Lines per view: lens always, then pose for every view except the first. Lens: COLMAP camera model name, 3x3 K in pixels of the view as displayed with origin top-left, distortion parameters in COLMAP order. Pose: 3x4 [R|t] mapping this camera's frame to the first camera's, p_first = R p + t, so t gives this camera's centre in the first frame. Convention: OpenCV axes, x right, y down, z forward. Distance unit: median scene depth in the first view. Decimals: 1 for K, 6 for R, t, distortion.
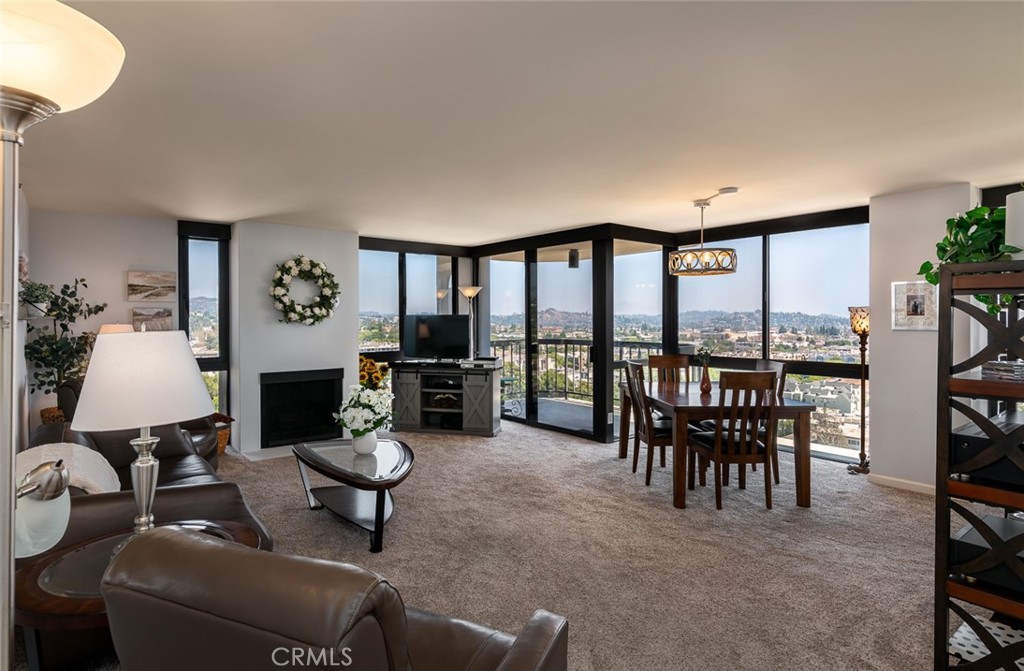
lens RADIAL K [[497.3, 0, 512.0], [0, 497.3, 335.5], [0, 0, 1]] dist [0.003509, -0.000796]
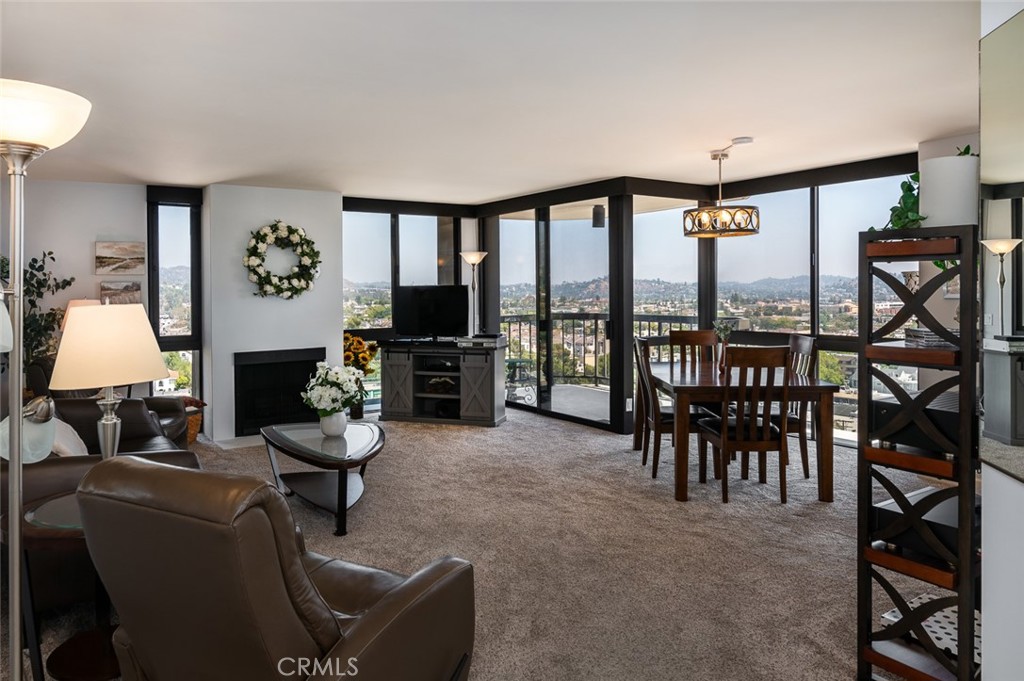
lens RADIAL K [[631.4, 0, 502.9], [0, 631.4, 305.0], [0, 0, 1]] dist [-0.005306, 0.002791]
pose [[0.996463, -0.008126, -0.083645, 0.088388], [0.007399, 0.999932, -0.008995, 0.003864], [0.083712, 0.008344, 0.996455, -0.113250]]
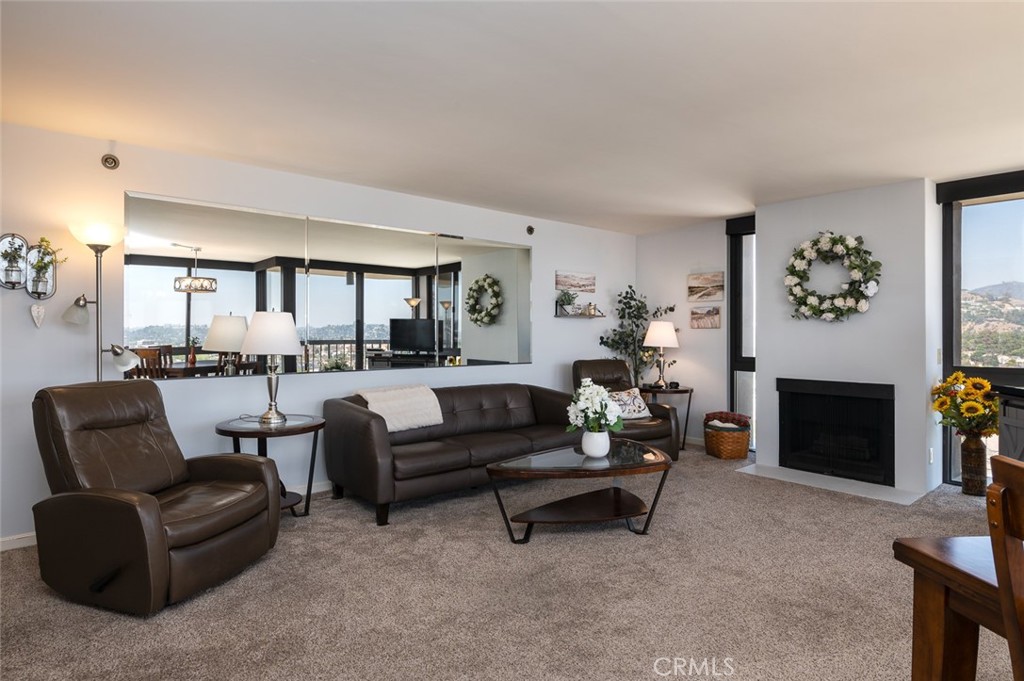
lens RADIAL K [[598.8, 0, 512.0], [0, 598.8, 340.5], [0, 0, 1]] dist [0.000207, 0.000057]
pose [[0.052989, 0.023344, -0.998322, 0.593218], [-0.011385, 0.999676, 0.022772, -0.008998], [0.998530, 0.010159, 0.053238, 0.574760]]
